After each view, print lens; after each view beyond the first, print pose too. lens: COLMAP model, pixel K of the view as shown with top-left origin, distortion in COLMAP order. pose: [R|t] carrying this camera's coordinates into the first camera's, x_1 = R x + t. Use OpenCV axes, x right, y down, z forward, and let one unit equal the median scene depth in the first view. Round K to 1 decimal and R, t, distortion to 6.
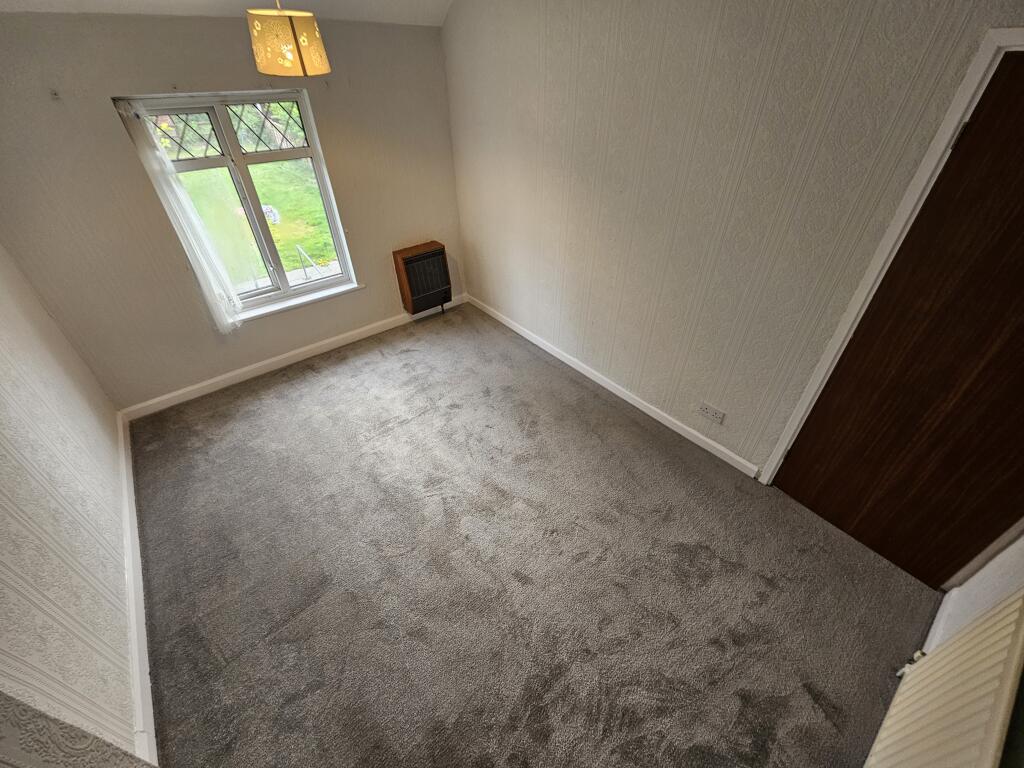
lens RADIAL K [[424.2, 0, 512.0], [0, 424.2, 384.0], [0, 0, 1]] dist [0.000963, -0.000069]
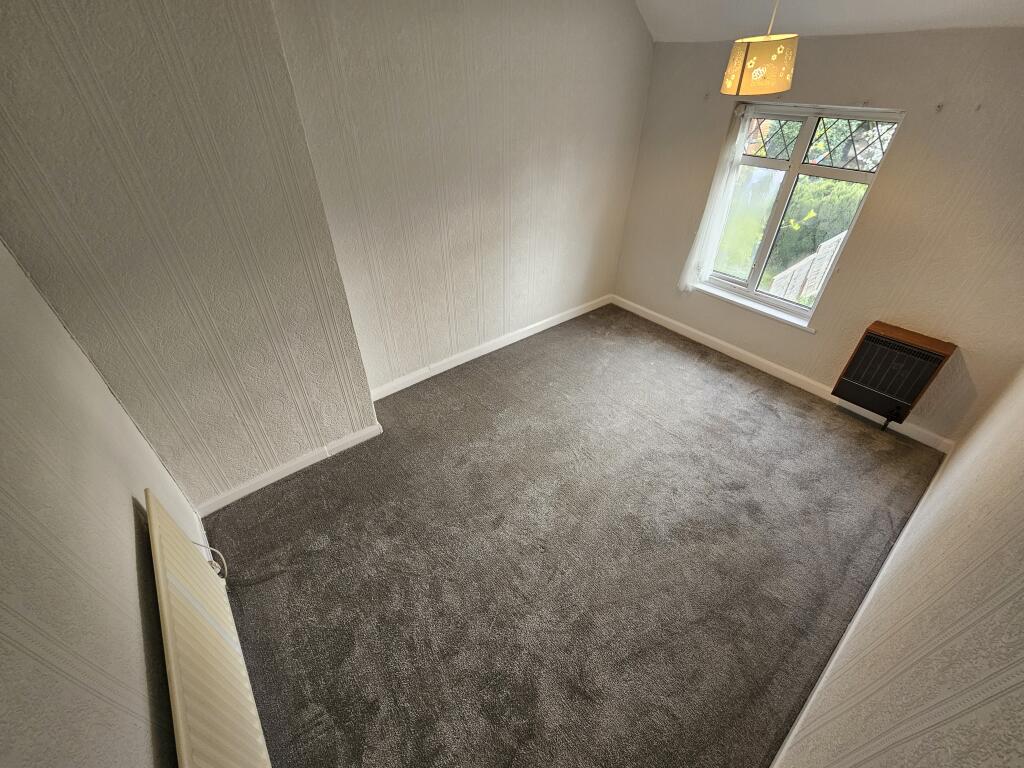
lens RADIAL K [[424.2, 0, 512.0], [0, 424.2, 384.0], [0, 0, 1]] dist [0.000963, -0.000069]
pose [[-0.009326, 0.606065, -0.795360, 0.470397], [-0.606576, 0.628914, 0.486346, -0.239501], [0.794971, 0.486982, 0.361759, 0.277782]]
